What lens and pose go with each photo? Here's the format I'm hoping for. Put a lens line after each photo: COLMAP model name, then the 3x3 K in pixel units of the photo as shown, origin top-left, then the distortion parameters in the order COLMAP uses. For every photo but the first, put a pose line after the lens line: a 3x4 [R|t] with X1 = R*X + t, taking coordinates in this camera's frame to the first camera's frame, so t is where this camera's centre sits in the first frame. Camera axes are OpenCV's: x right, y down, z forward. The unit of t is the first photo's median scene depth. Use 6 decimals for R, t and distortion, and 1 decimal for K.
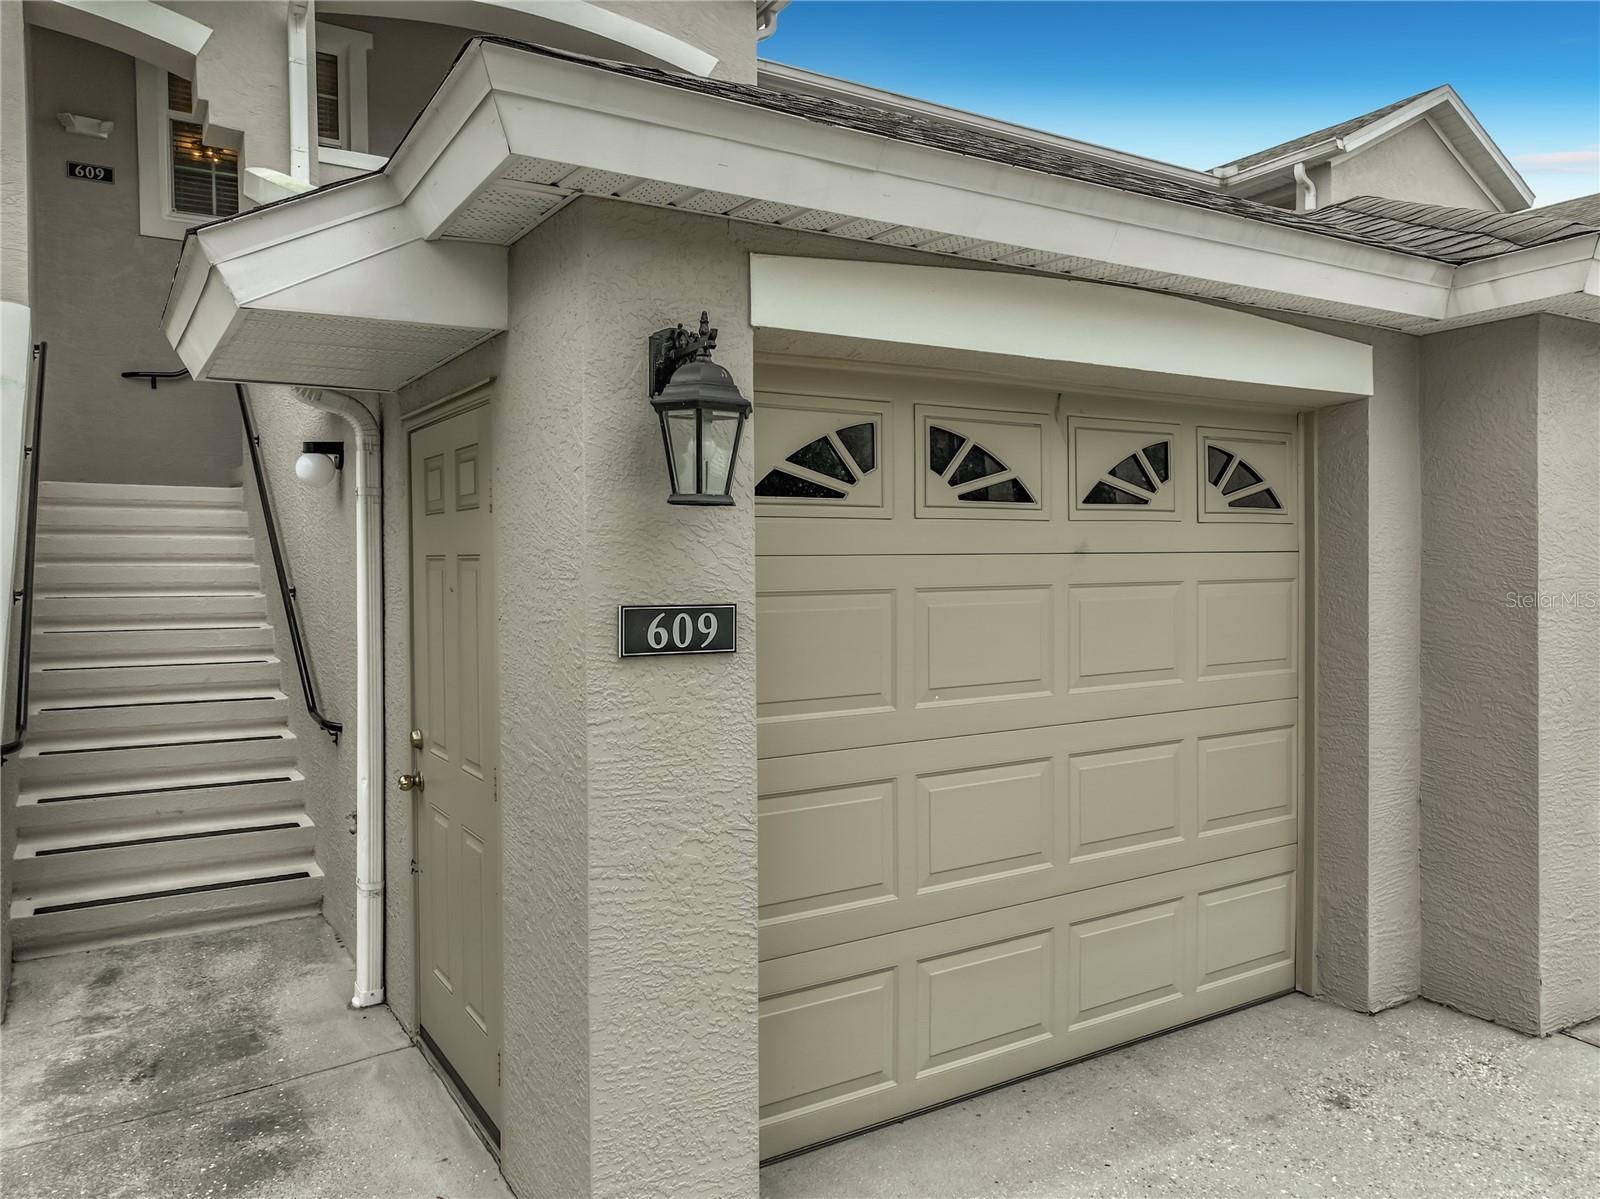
lens RADIAL K [[1144.5, 0, 804.9], [0, 1144.5, 584.1], [0, 0, 1]] dist [-0.006966, 0.017236]
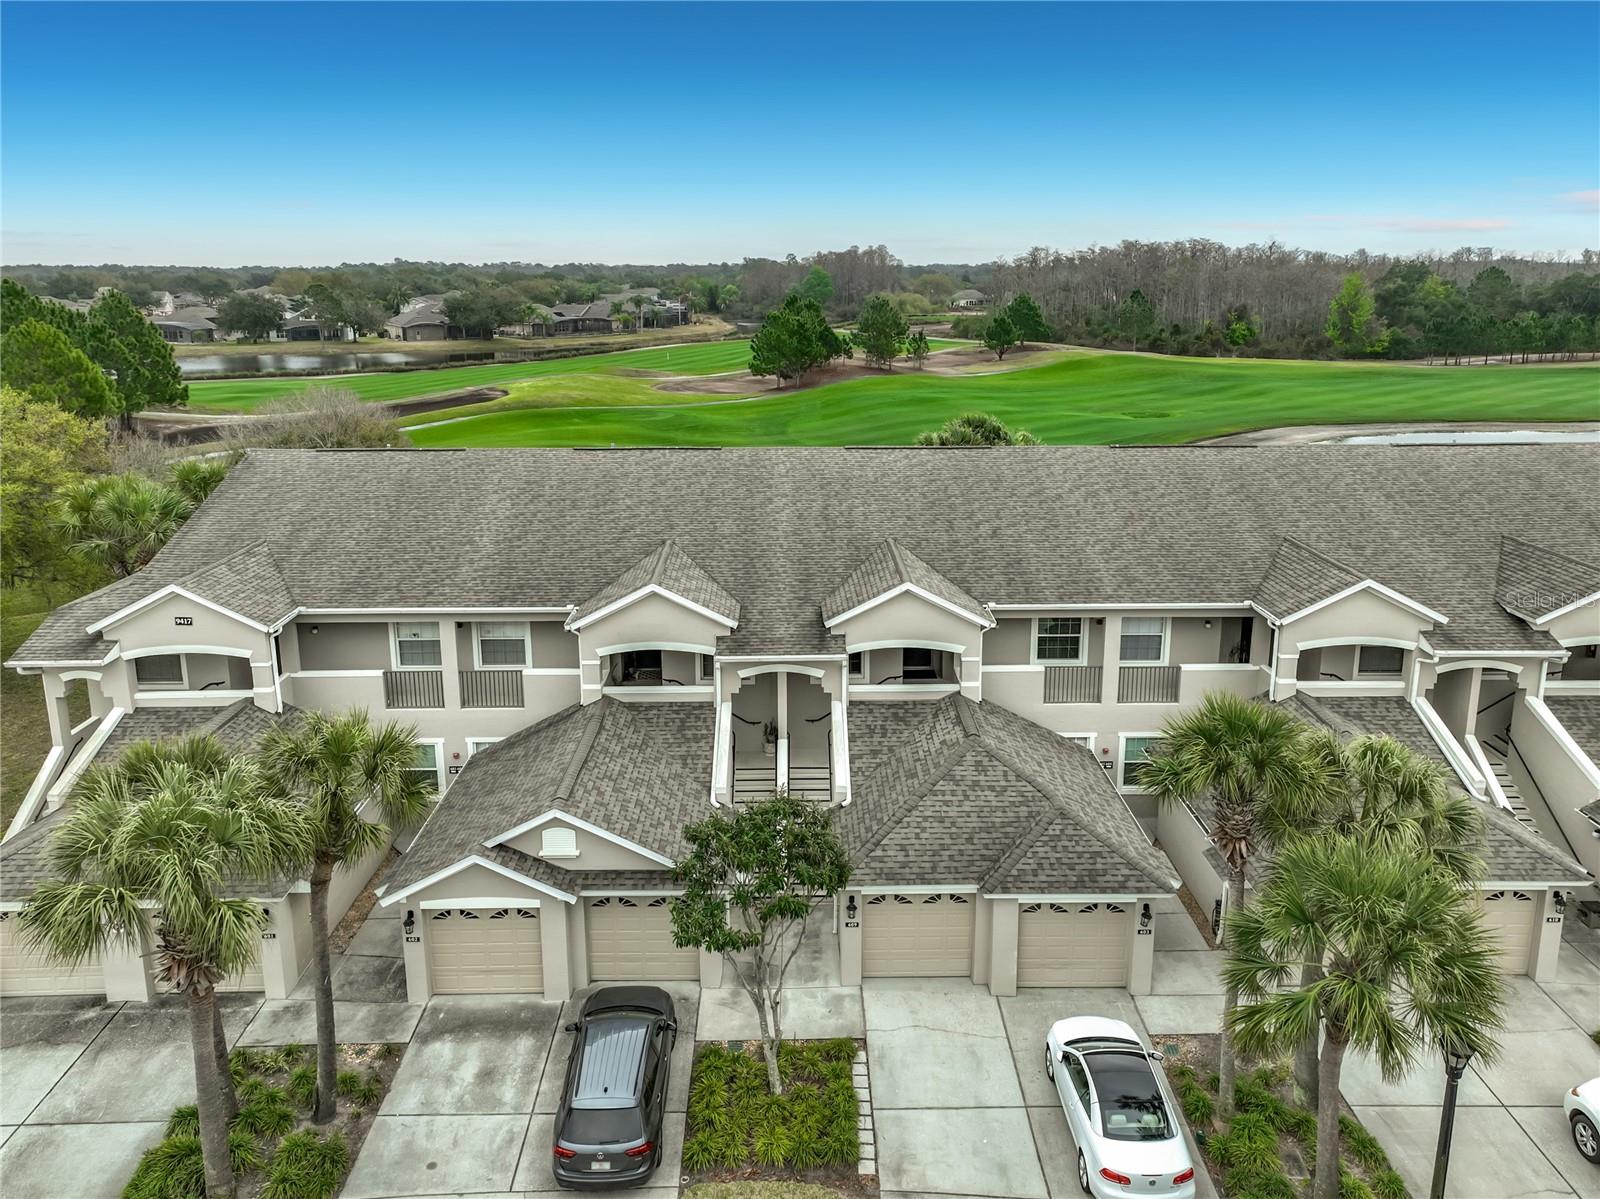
lens RADIAL K [[1144.5, 0, 798.7], [0, 1144.5, 595.2], [0, 0, 1]] dist [-0.006966, 0.017236]
pose [[0.852818, 0.151698, -0.499689, 2.865226], [-0.009082, 0.961041, 0.276257, -3.905885], [0.522129, -0.231059, 0.820971, -4.771207]]
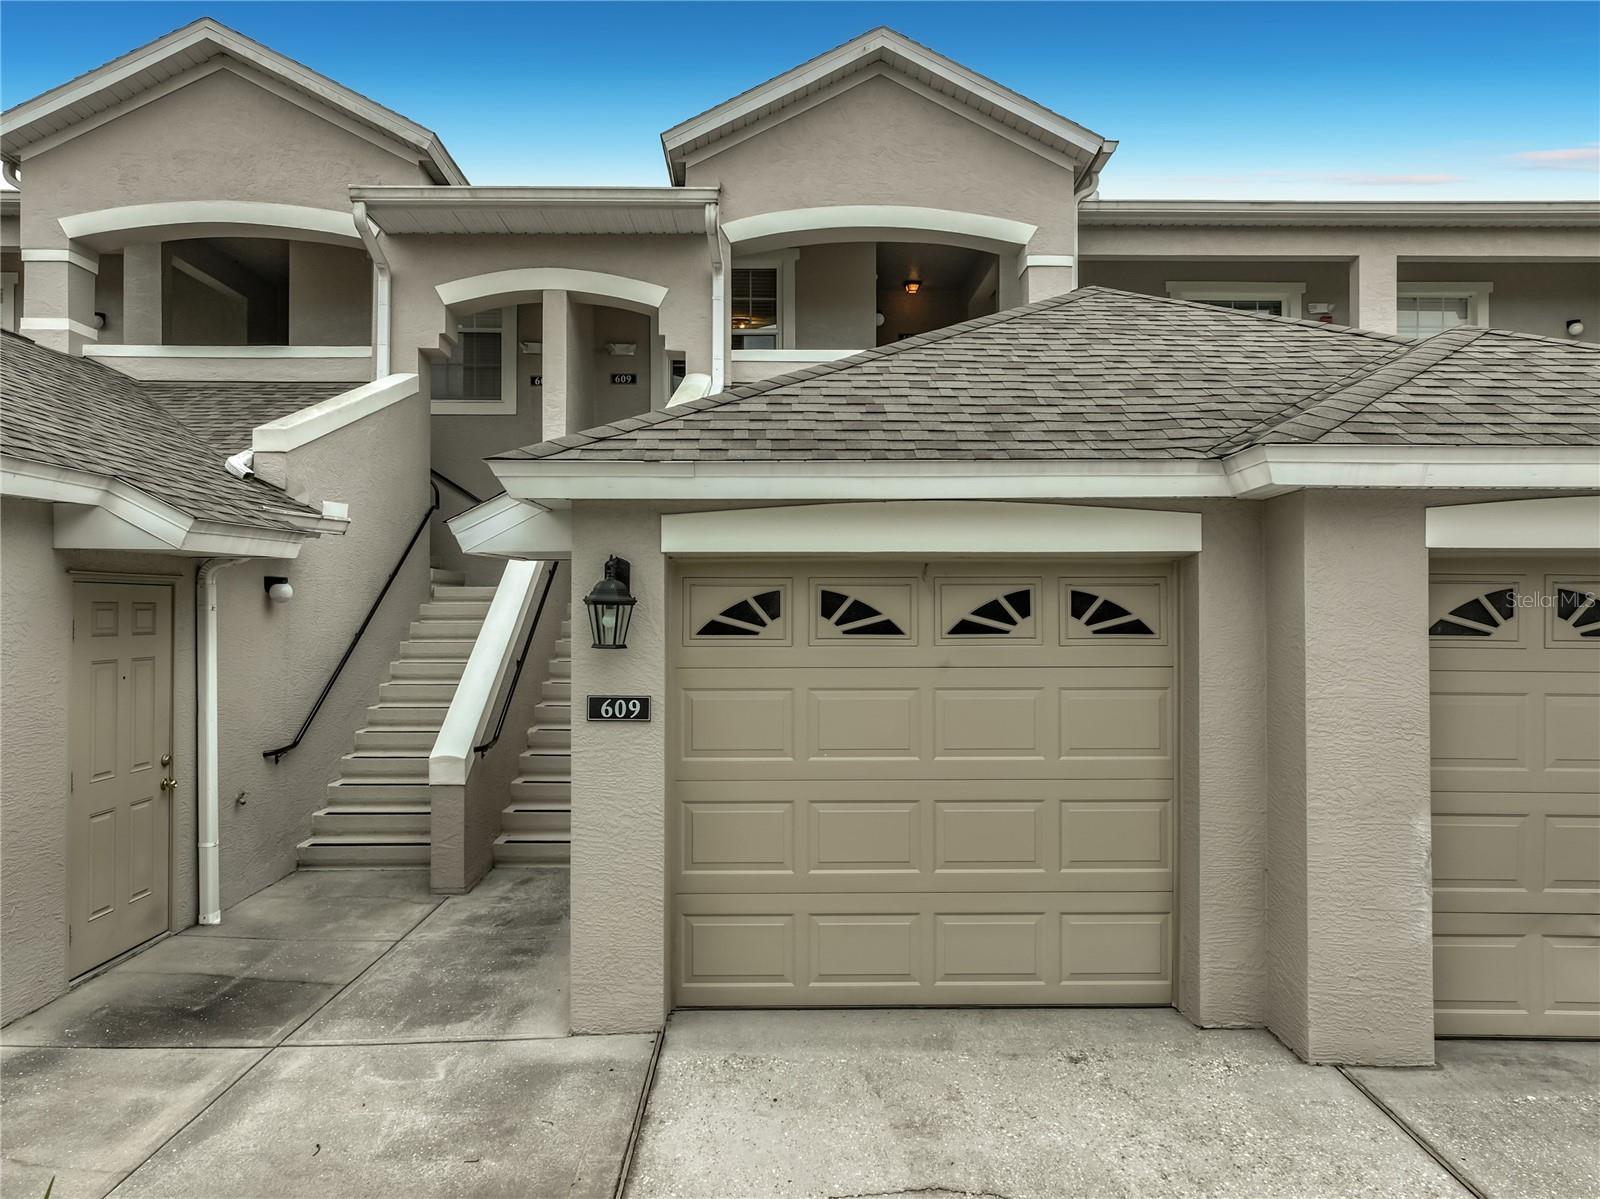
lens RADIAL K [[1144.5, 0, 799.1], [0, 1144.5, 601.9], [0, 0, 1]] dist [-0.006966, 0.017236]
pose [[0.852138, 0.002965, -0.523308, 0.904761], [-0.016606, 0.999634, -0.021377, -0.081251], [0.523053, 0.026907, 0.851875, -0.406545]]
